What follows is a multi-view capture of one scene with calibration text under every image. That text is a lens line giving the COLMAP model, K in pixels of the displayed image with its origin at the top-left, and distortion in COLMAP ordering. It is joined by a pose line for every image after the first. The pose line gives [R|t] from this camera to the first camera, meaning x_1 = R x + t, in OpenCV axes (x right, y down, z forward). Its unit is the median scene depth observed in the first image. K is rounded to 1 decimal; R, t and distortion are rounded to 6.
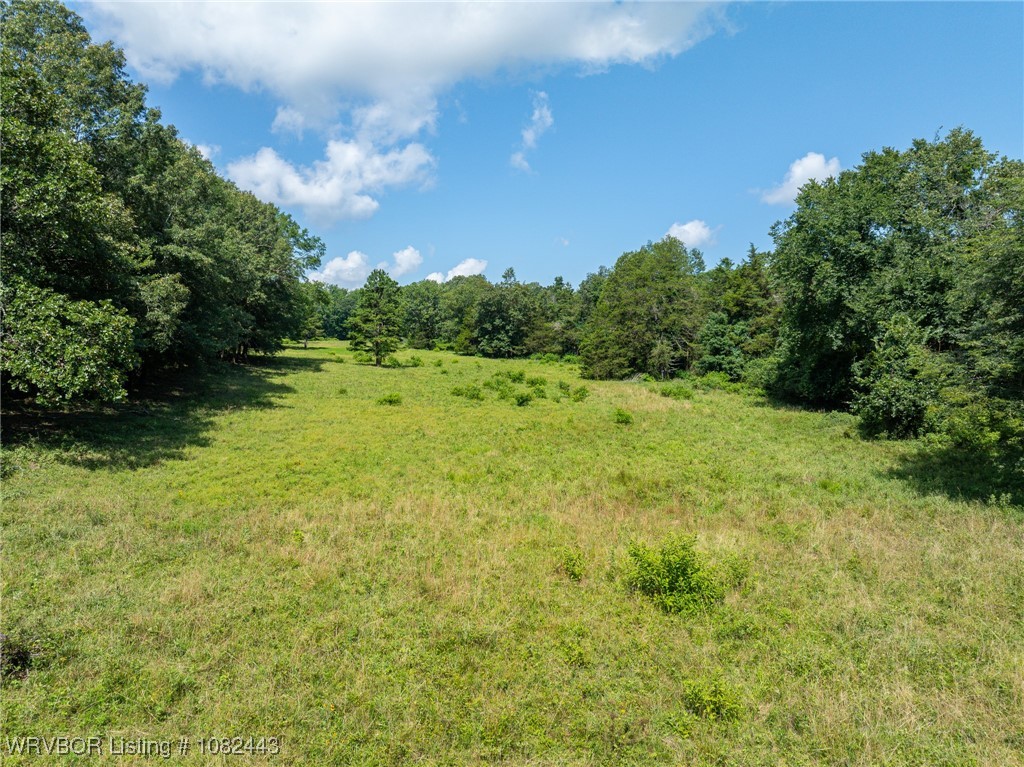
lens RADIAL K [[700.4, 0, 511.1], [0, 700.4, 381.5], [0, 0, 1]] dist [-0.050126, 0.010556]
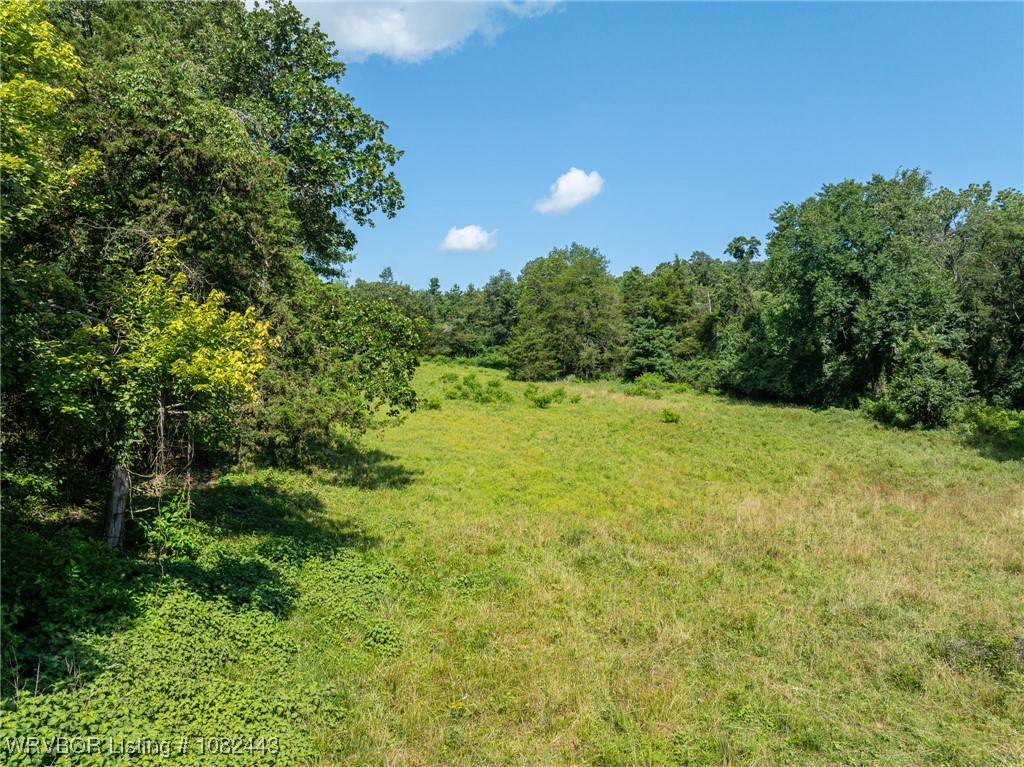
lens RADIAL K [[700.4, 0, 510.8], [0, 700.4, 383.0], [0, 0, 1]] dist [-0.050126, 0.010556]
pose [[0.958152, -0.010102, 0.286081, -0.214003], [0.009987, 0.999948, 0.001860, -0.002535], [-0.286085, 0.001075, 0.958204, 0.029840]]
